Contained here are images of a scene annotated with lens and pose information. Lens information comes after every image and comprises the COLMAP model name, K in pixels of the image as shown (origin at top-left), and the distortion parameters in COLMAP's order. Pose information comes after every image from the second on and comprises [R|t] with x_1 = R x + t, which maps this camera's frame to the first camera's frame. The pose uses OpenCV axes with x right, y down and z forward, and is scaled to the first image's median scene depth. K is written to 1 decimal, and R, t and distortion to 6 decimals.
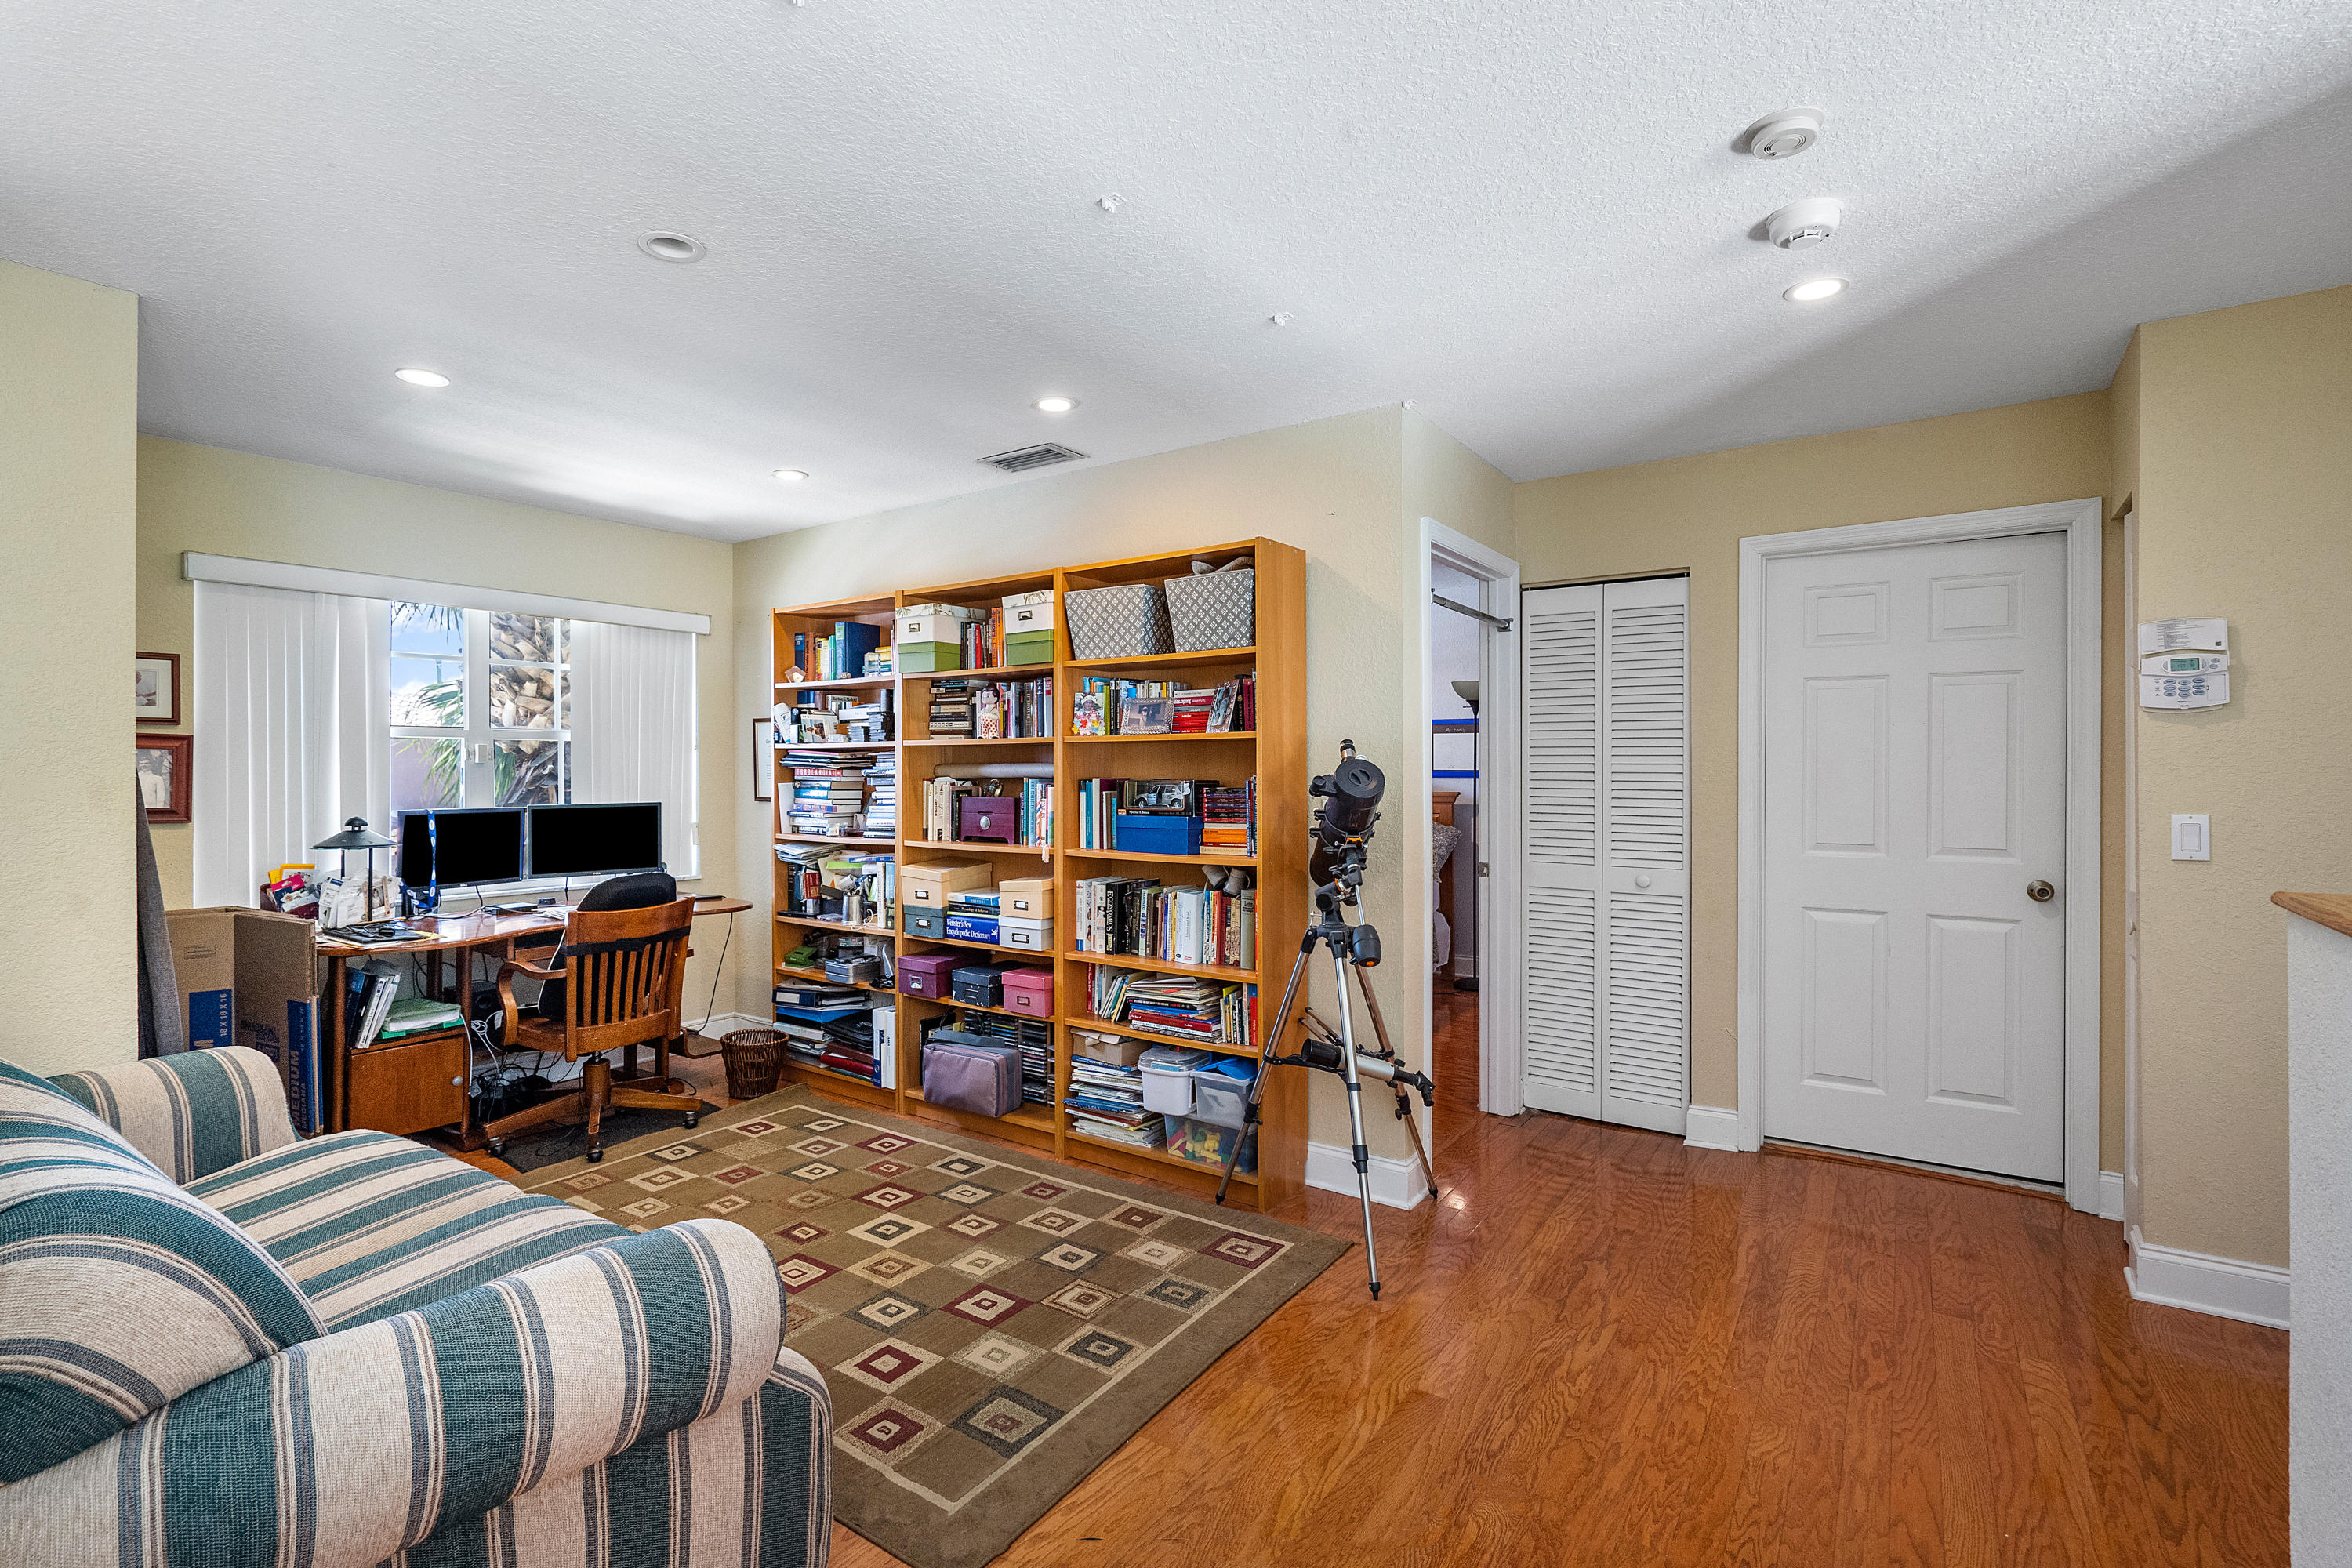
lens RADIAL K [[1091.1, 0, 1134.9], [0, 1091.1, 753.1], [0, 0, 1]] dist [-0.010463, 0.001803]
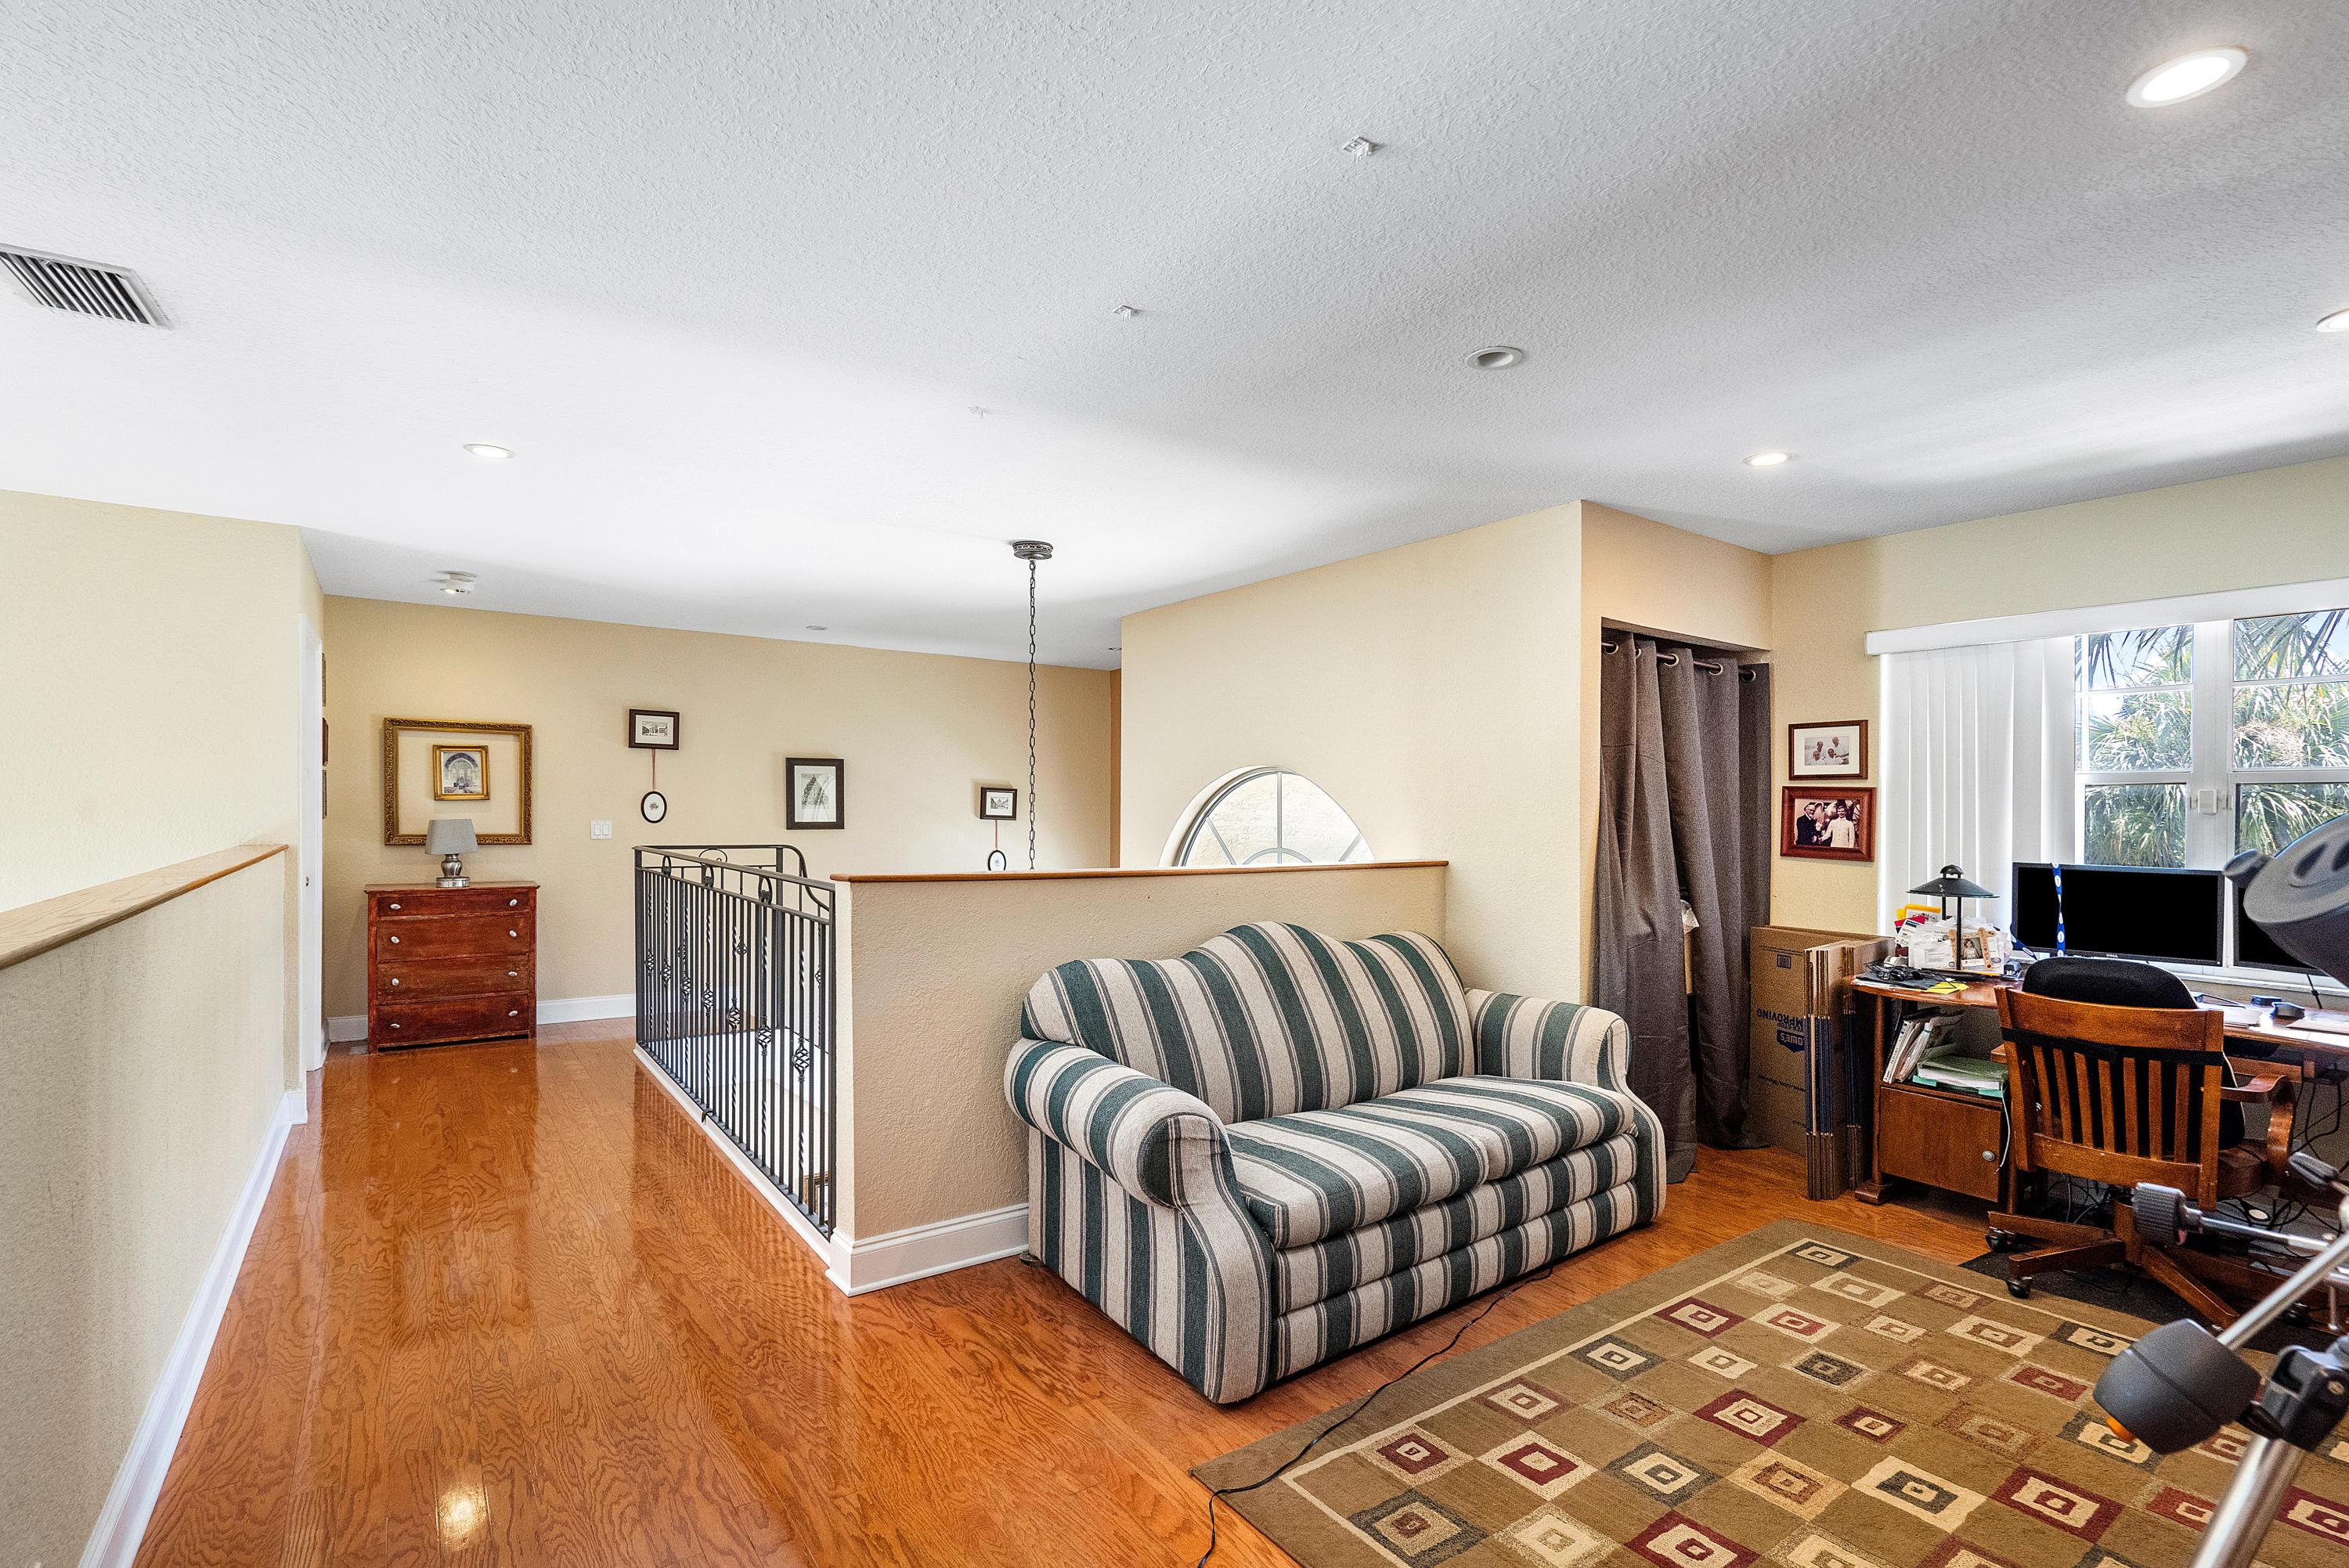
lens RADIAL K [[1089.6, 0, 1175.1], [0, 1089.6, 807.8], [0, 0, 1]] dist [-0.010463, 0.001803]
pose [[-0.330778, -0.003327, -0.943703, 0.509189], [0.002587, 0.999987, -0.004432, 0.008904], [0.943705, -0.003908, -0.330765, 0.700993]]
